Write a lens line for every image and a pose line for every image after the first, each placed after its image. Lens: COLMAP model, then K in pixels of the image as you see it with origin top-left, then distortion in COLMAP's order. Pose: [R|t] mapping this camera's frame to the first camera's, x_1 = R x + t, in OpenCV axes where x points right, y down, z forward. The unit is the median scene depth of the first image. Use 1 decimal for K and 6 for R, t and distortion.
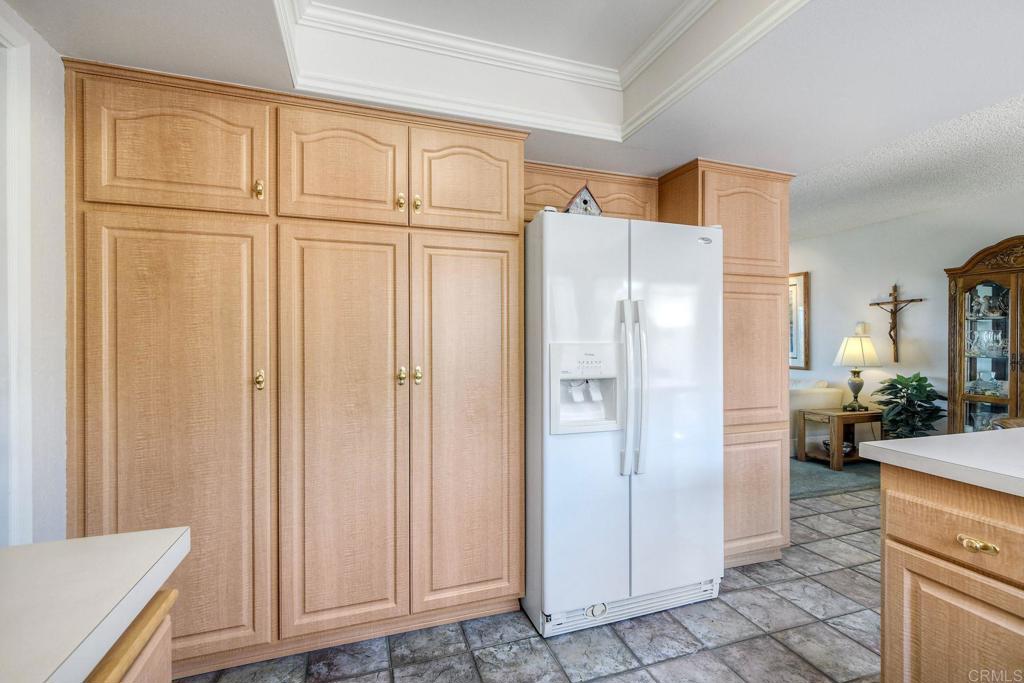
lens RADIAL K [[453.8, 0, 517.0], [0, 453.8, 341.7], [0, 0, 1]] dist [0.002506, -0.004264]
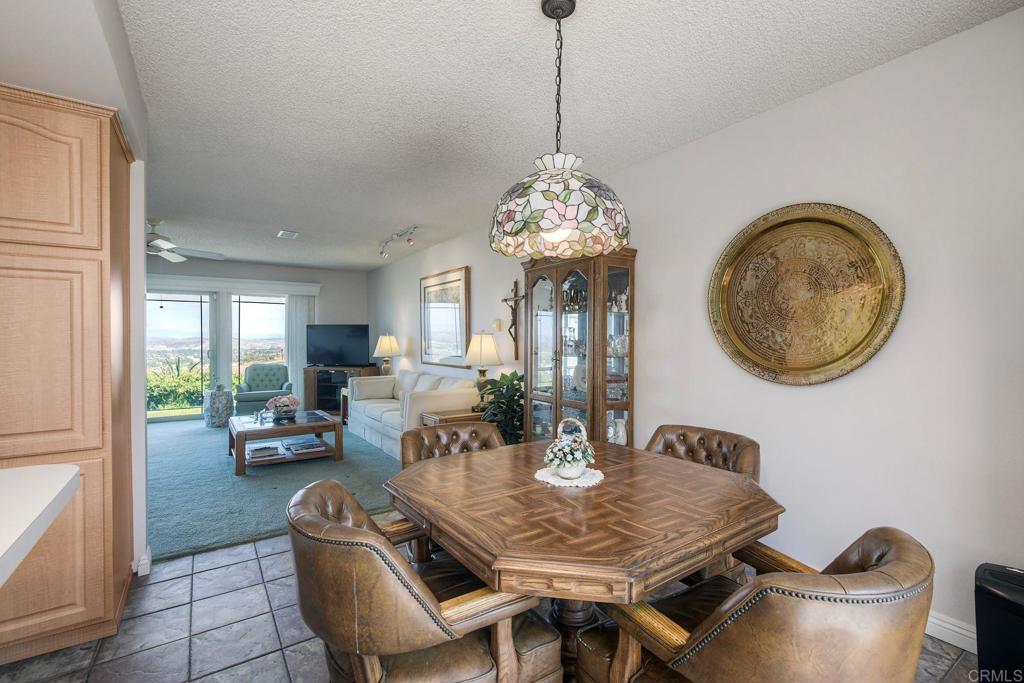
lens RADIAL K [[456.3, 0, 518.4], [0, 456.3, 339.9], [0, 0, 1]] dist [0.009990, 0.000070]
pose [[0.960893, -0.000456, 0.276920, 0.565930], [0.000320, 1.000000, 0.000534, 0.001258], [-0.276920, -0.000425, 0.960893, 0.058882]]
